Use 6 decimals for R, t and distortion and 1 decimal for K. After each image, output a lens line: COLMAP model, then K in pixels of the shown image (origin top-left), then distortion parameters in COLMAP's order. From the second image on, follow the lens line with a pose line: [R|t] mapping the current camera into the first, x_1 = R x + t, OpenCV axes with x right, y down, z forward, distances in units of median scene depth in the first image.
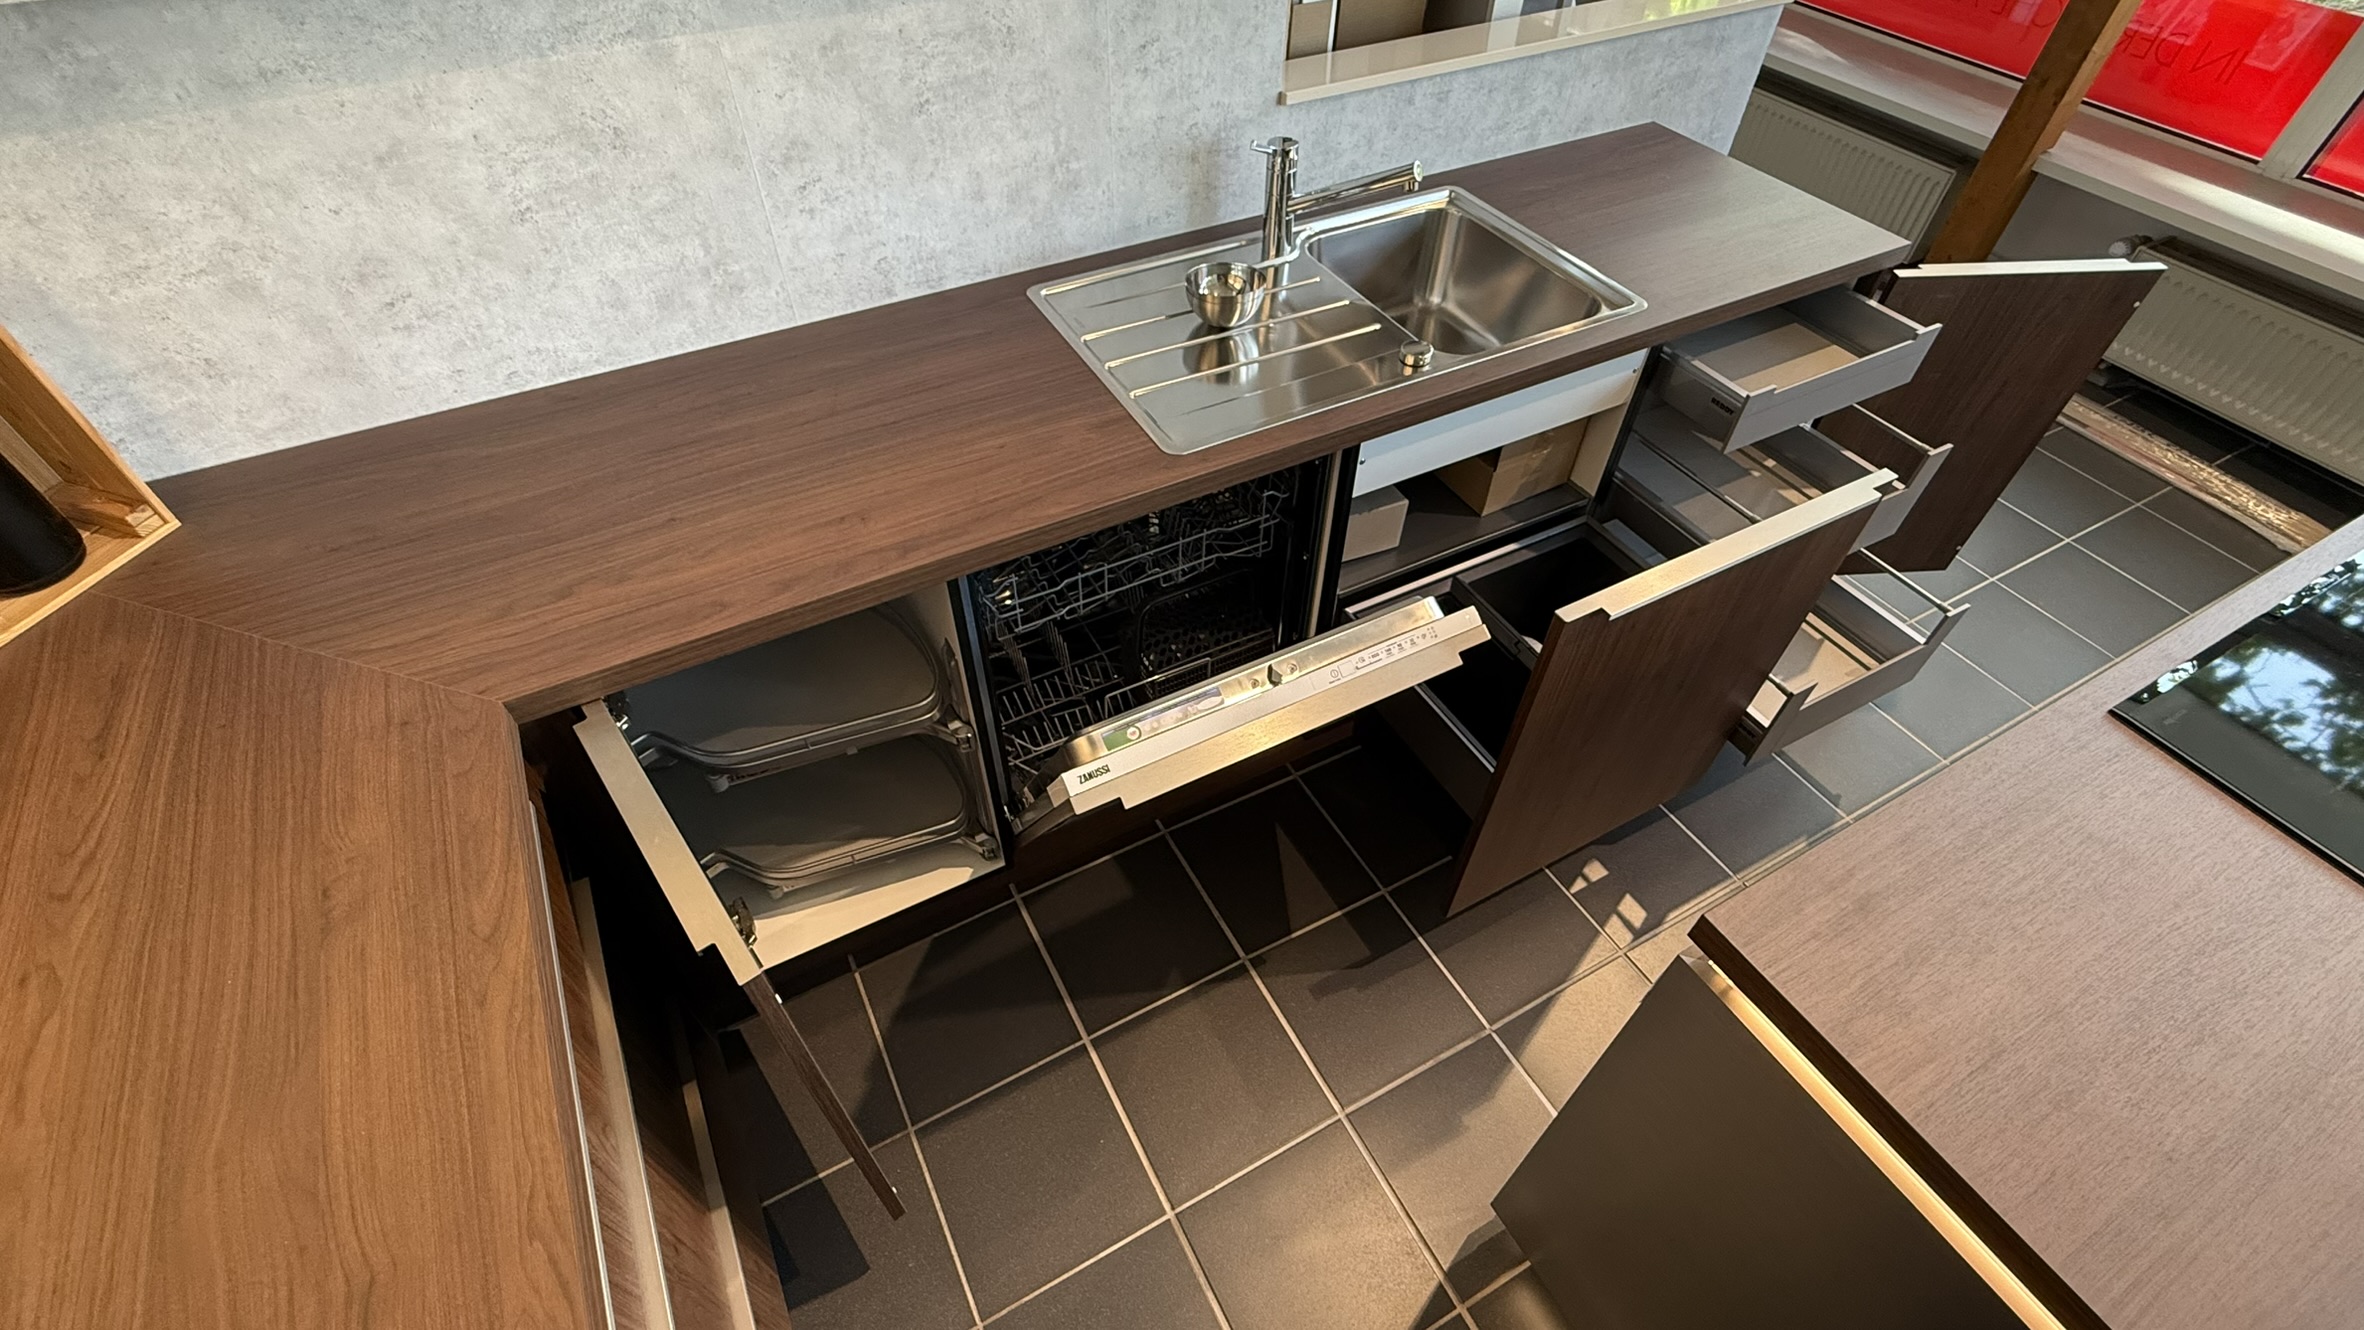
lens RADIAL K [[1062.7, 0, 1178.9], [0, 1062.7, 664.2], [0, 0, 1]] dist [0.001056, -0.000856]
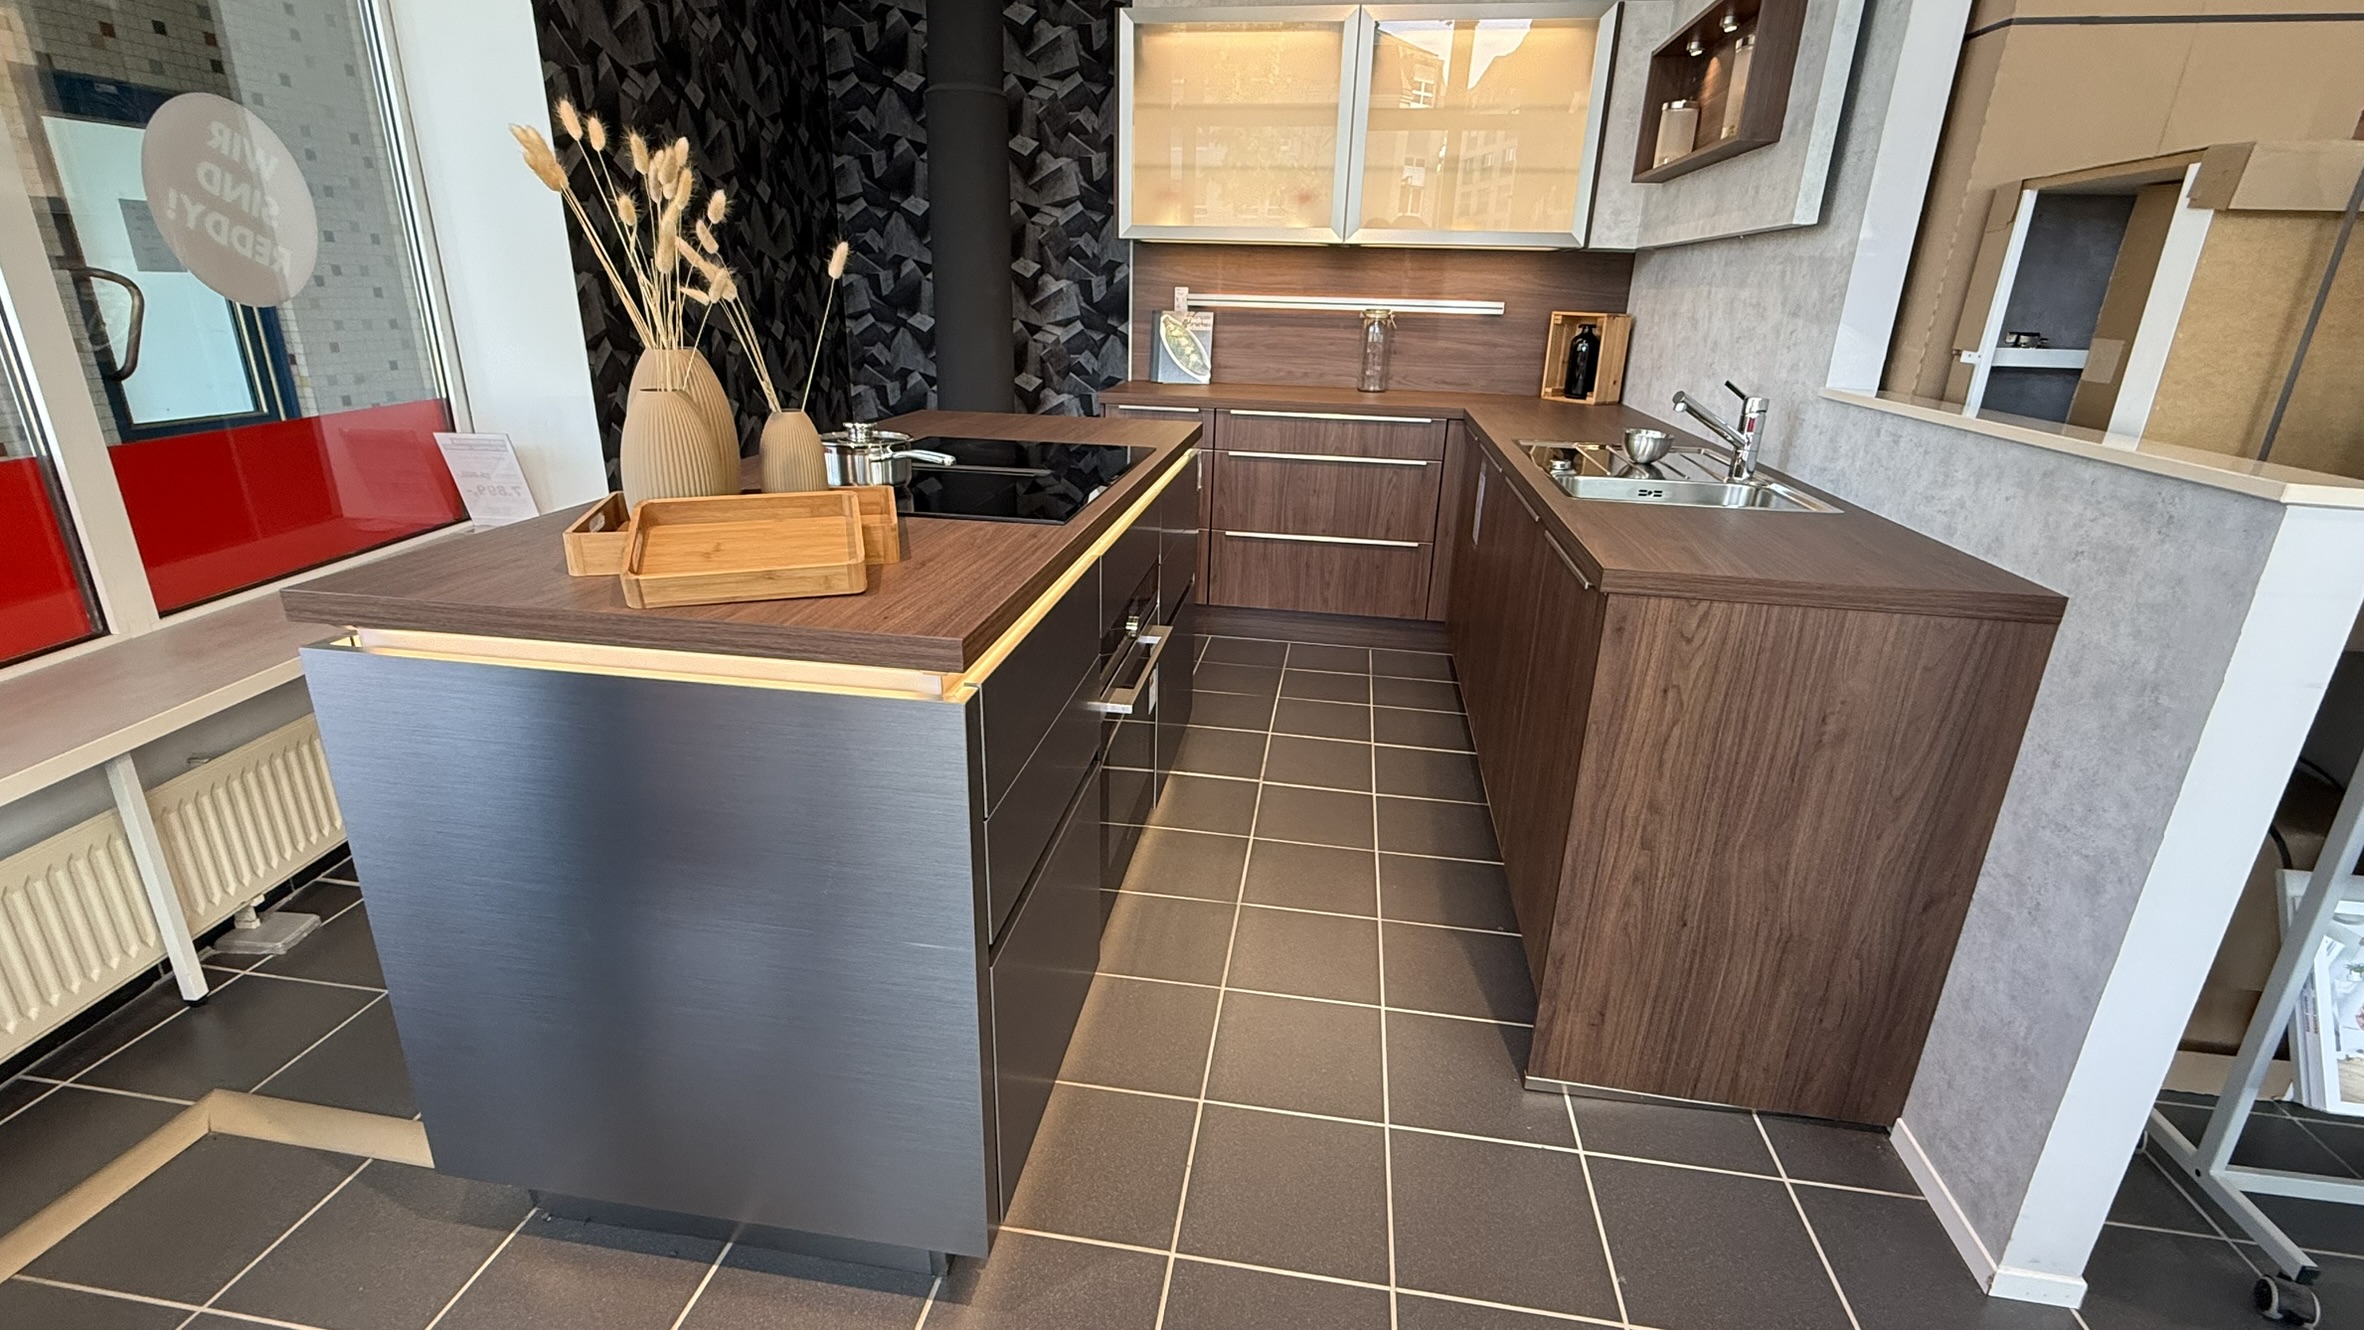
lens RADIAL K [[1062.7, 0, 1177.4], [0, 1062.7, 661.8], [0, 0, 1]] dist [0.001056, -0.000856]
pose [[-0.610206, 0.238968, -0.755343, 2.035600], [-0.605832, 0.473616, 0.639261, -0.913853], [0.510505, 0.847692, -0.144229, 1.338473]]
